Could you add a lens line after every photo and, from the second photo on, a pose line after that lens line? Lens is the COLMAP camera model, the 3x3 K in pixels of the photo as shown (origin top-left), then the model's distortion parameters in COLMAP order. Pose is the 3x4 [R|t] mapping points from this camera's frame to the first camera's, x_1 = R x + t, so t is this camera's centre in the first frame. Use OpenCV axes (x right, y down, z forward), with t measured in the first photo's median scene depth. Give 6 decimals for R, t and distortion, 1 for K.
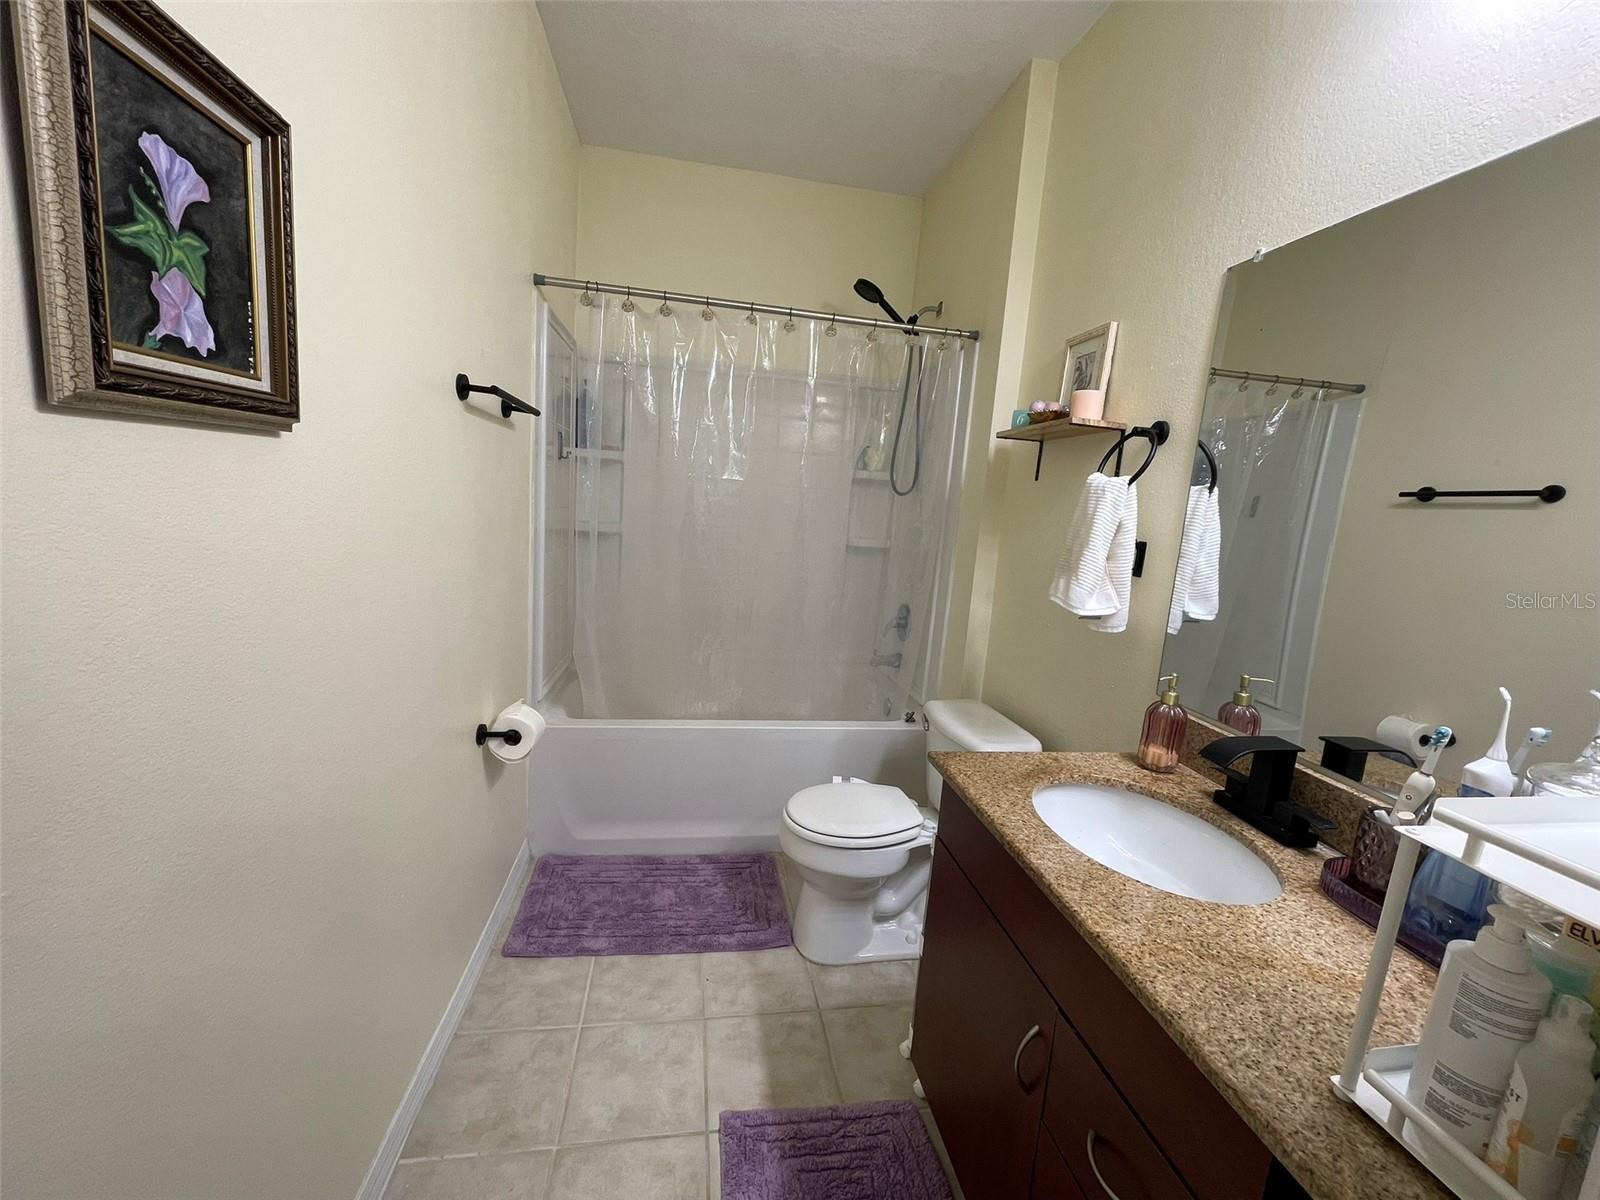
lens RADIAL K [[650.5, 0, 800.0], [0, 650.5, 600.0], [0, 0, 1]] dist [0.000313, -0.000122]
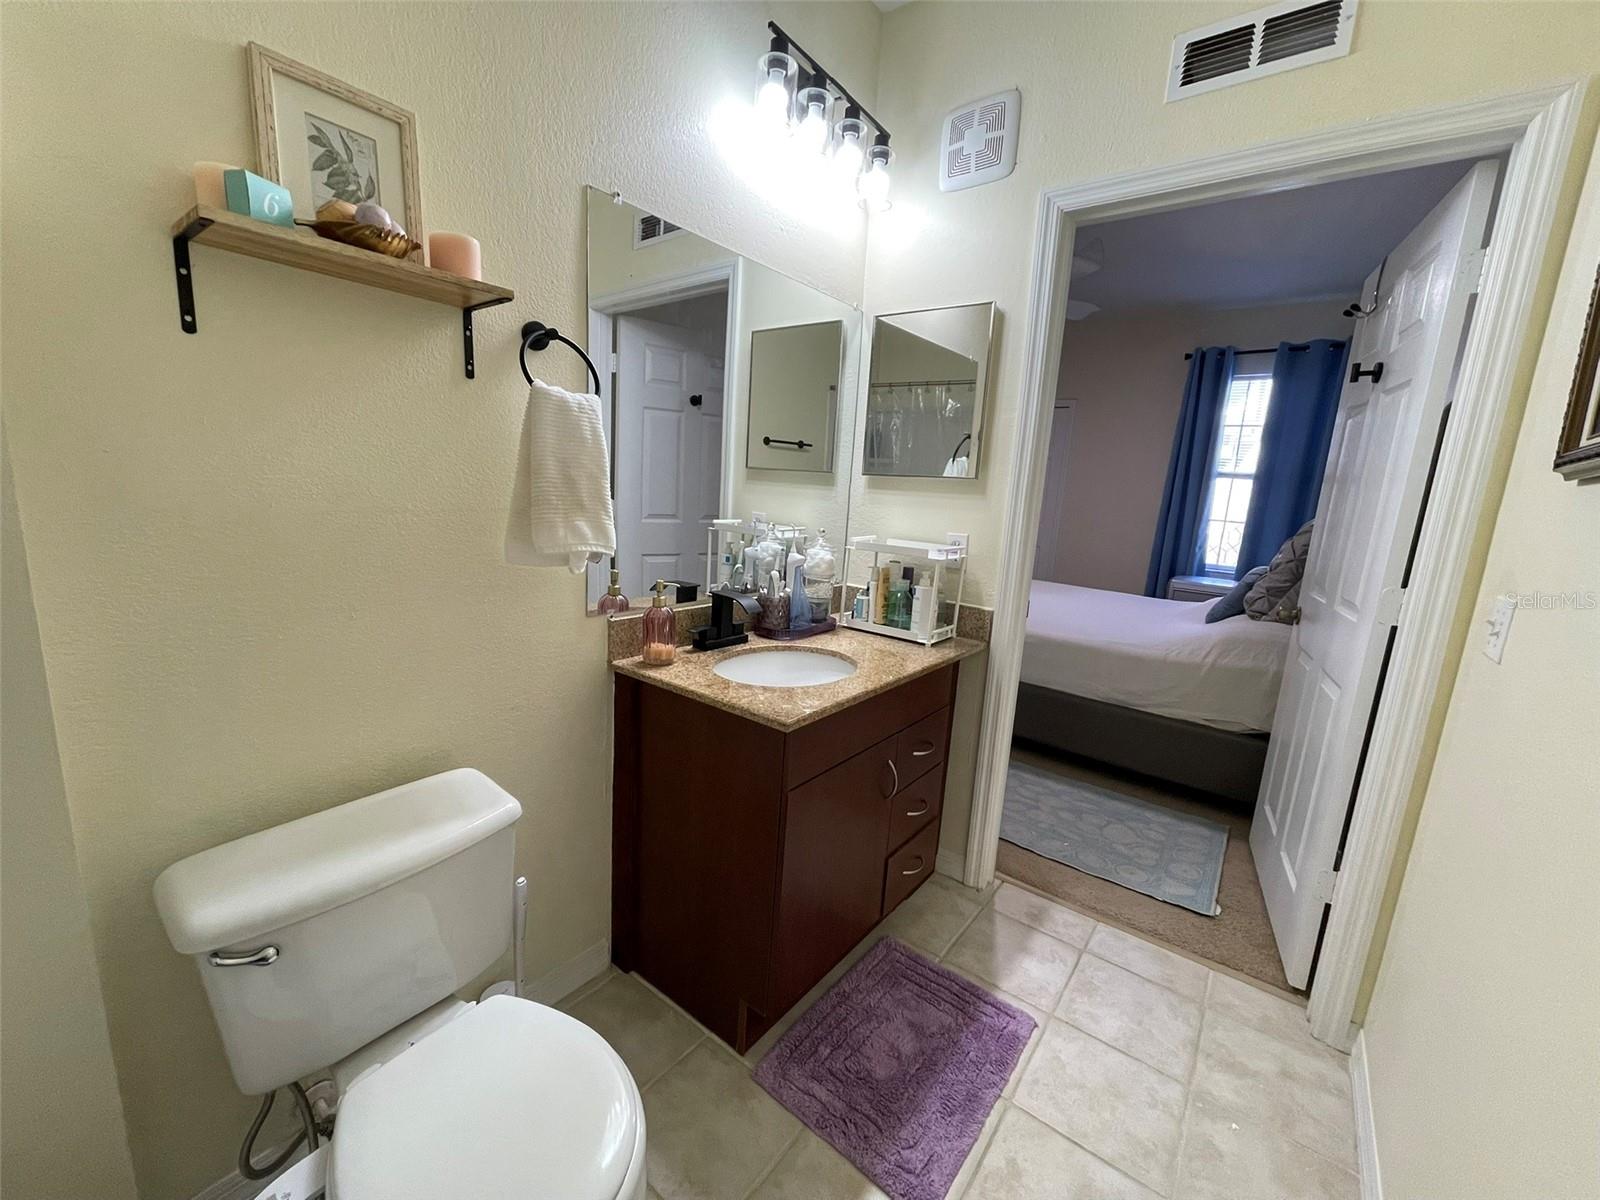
lens RADIAL K [[650.5, 0, 800.0], [0, 650.5, 600.0], [0, 0, 1]] dist [0.000313, -0.000122]
pose [[-0.672461, -0.247450, 0.697542, -0.411485], [0.002306, 0.941750, 0.336305, -0.241211], [-0.740129, 0.227761, -0.632719, 1.526123]]
